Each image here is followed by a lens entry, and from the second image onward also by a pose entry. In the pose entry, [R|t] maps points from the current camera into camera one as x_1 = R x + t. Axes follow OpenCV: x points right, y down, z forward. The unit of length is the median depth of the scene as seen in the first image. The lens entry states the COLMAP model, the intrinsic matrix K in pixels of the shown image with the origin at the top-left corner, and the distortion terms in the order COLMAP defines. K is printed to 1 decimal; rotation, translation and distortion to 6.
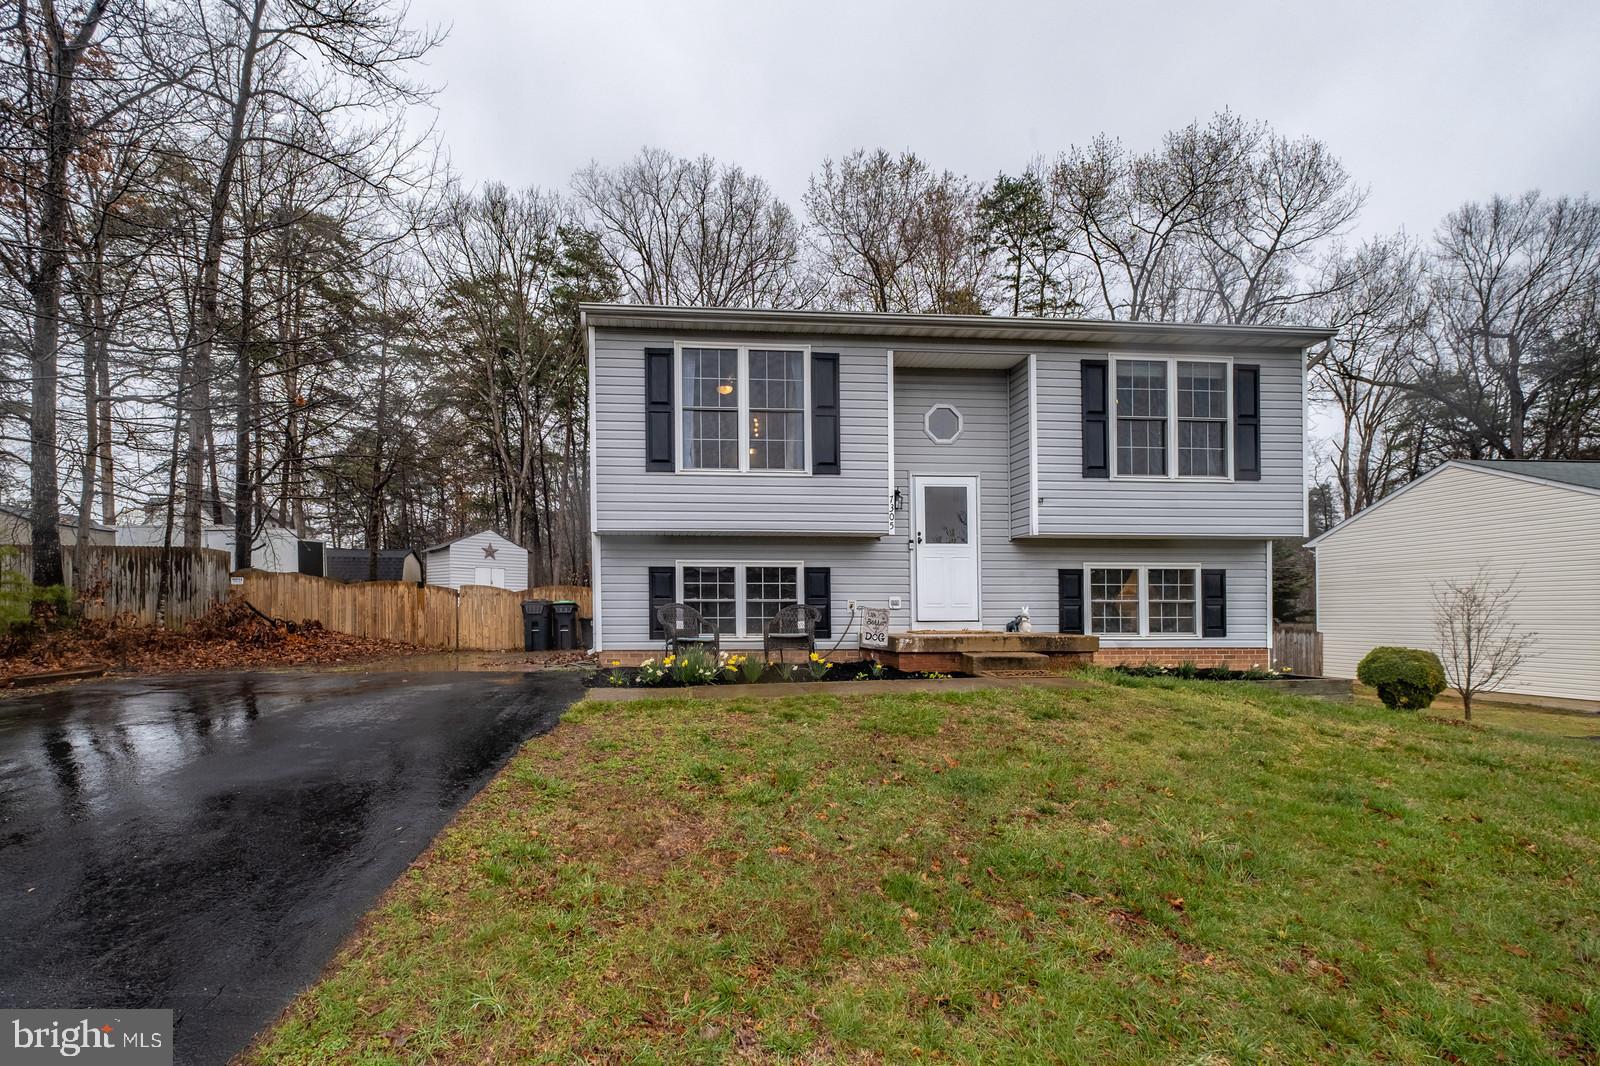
lens RADIAL K [[705.3, 0, 747.1], [0, 705.3, 560.5], [0, 0, 1]] dist [0.002497, -0.003562]
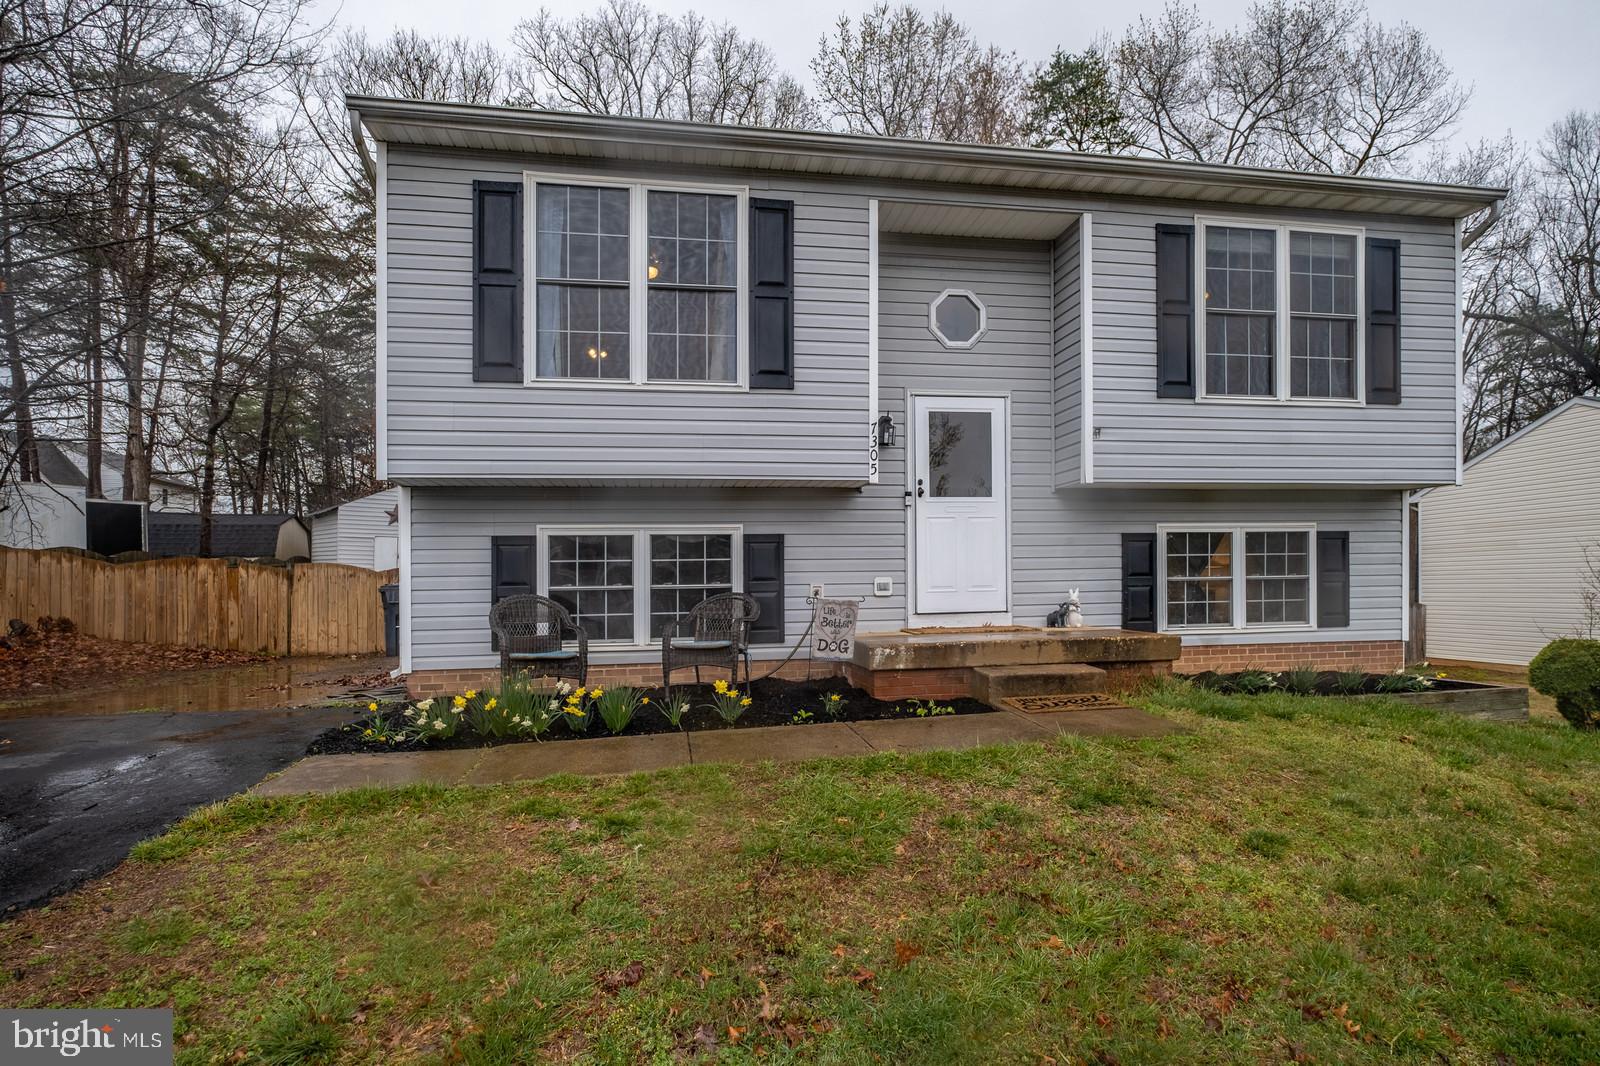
lens RADIAL K [[833.7, 0, 828.6], [0, 833.7, 563.8], [0, 0, 1]] dist [-0.002178, -0.001627]
pose [[0.996879, -0.012370, 0.077974, 0.093274], [0.008638, 0.998809, 0.048021, 0.000276], [-0.078475, -0.047198, 0.995798, 0.212774]]
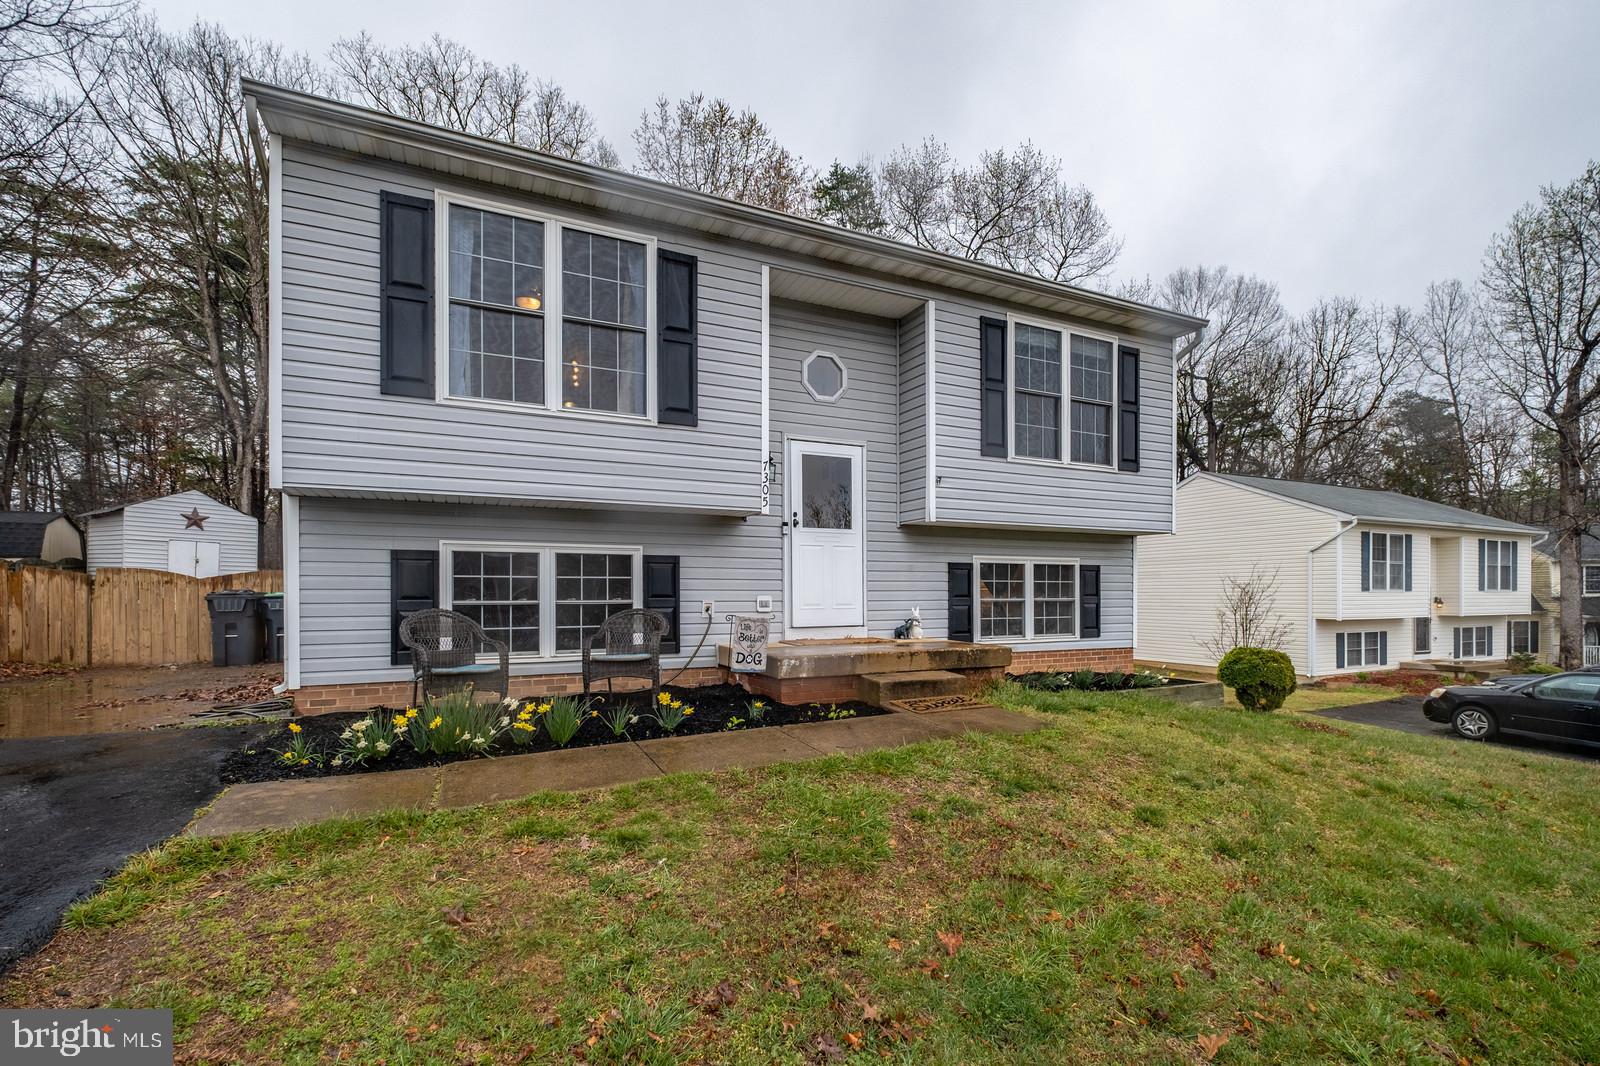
lens RADIAL K [[705.3, 0, 818.8], [0, 705.3, 582.6], [0, 0, 1]] dist [0.002497, -0.003562]
pose [[0.941118, 0.006908, 0.338007, 0.006793], [-0.025770, 0.998348, 0.051349, -0.003777], [-0.337094, -0.057036, 0.939742, 0.251908]]
